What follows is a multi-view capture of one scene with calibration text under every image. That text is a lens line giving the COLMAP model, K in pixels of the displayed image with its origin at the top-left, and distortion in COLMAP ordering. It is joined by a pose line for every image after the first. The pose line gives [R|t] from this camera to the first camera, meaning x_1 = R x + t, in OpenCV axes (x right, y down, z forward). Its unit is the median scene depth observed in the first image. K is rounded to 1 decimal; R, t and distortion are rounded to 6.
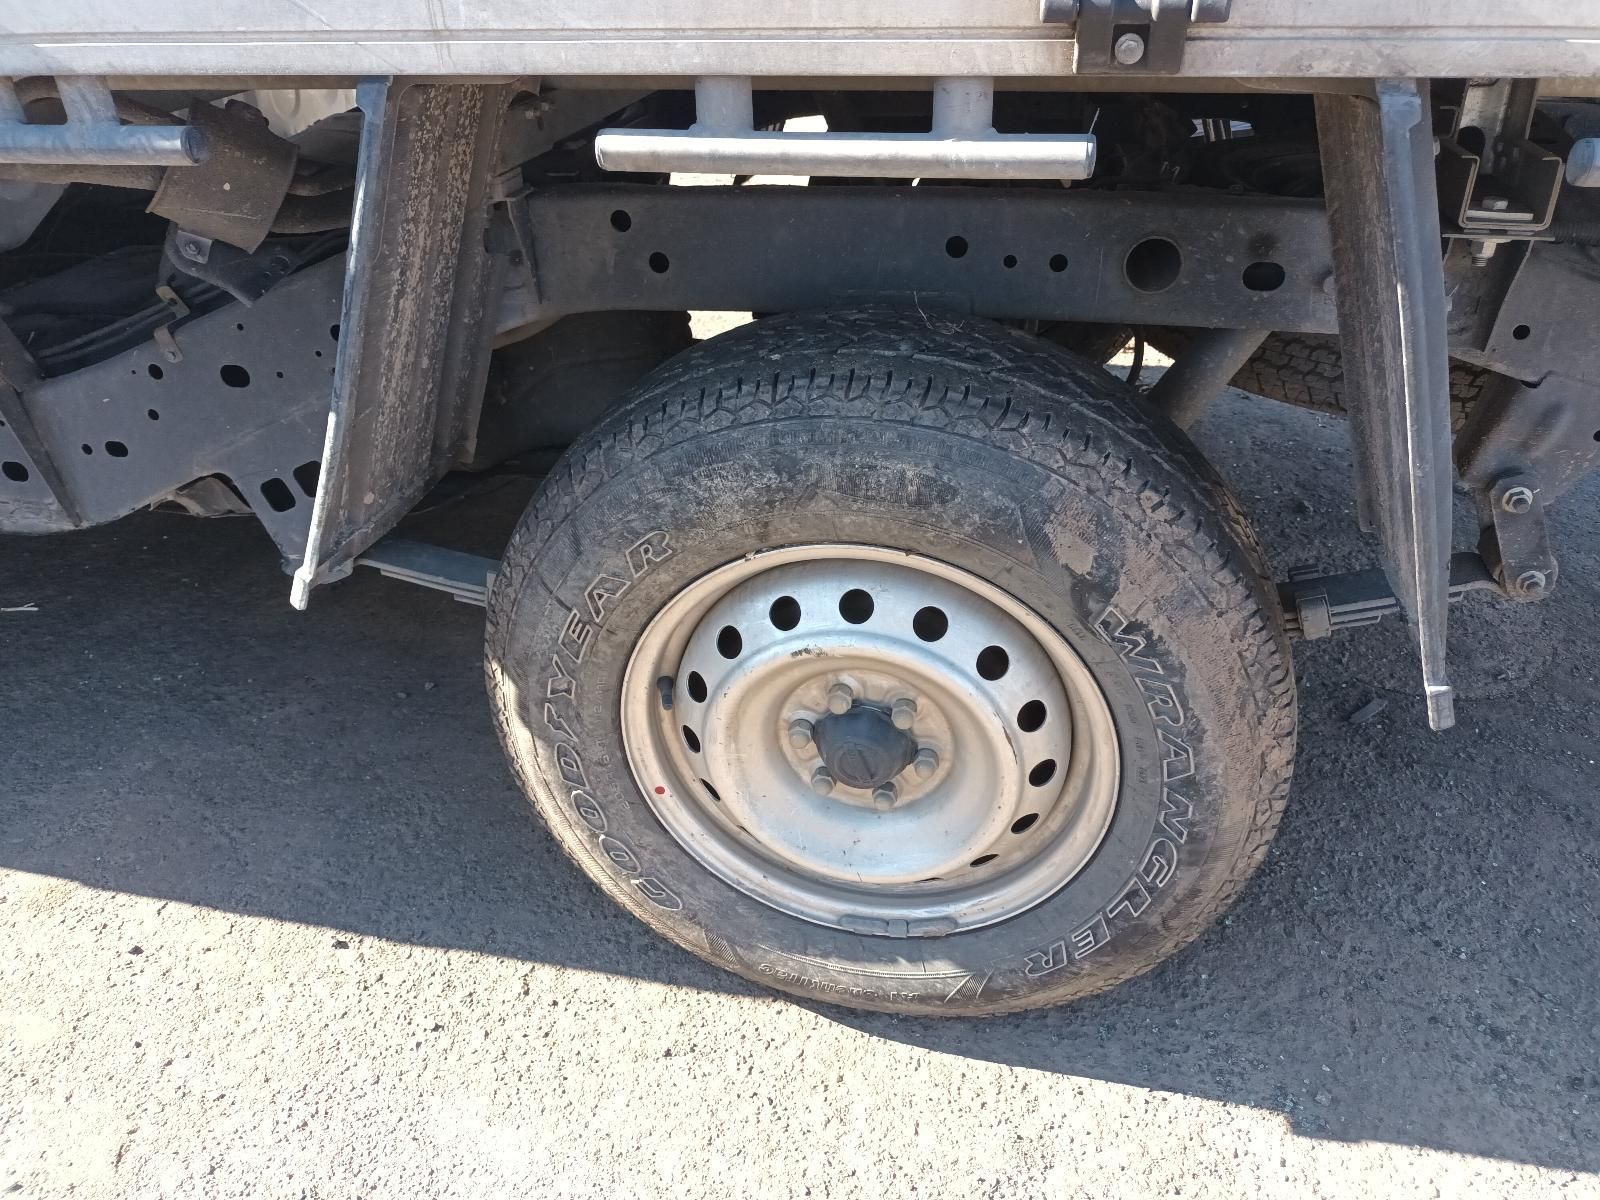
lens RADIAL K [[1199.8, 0, 804.5], [0, 1199.8, 608.2], [0, 0, 1]] dist [0.047632, -0.087385]
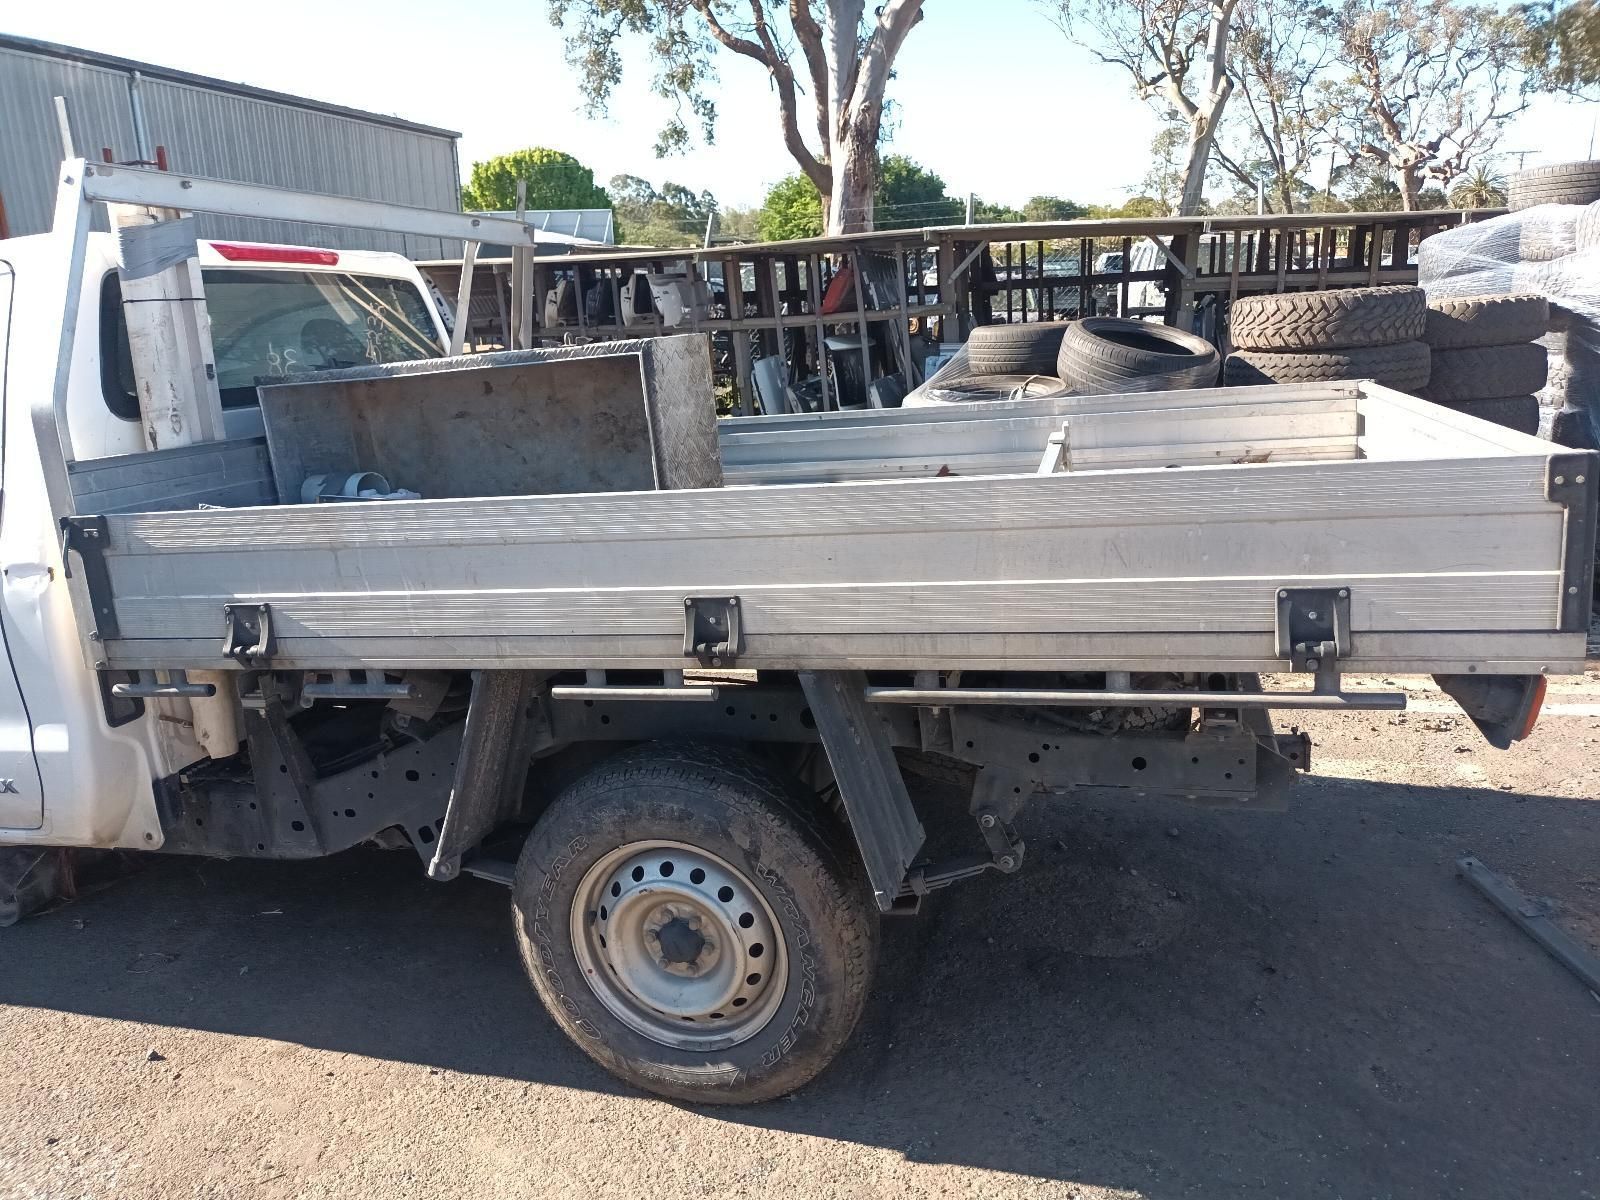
lens RADIAL K [[1169.6, 0, 804.1], [0, 1169.6, 605.3], [0, 0, 1]] dist [0.089372, -0.212231]
pose [[0.994858, -0.033001, -0.095754, 0.468153], [0.000582, 0.947274, -0.320426, 0.210035], [0.101280, 0.318722, 0.942422, -1.089387]]
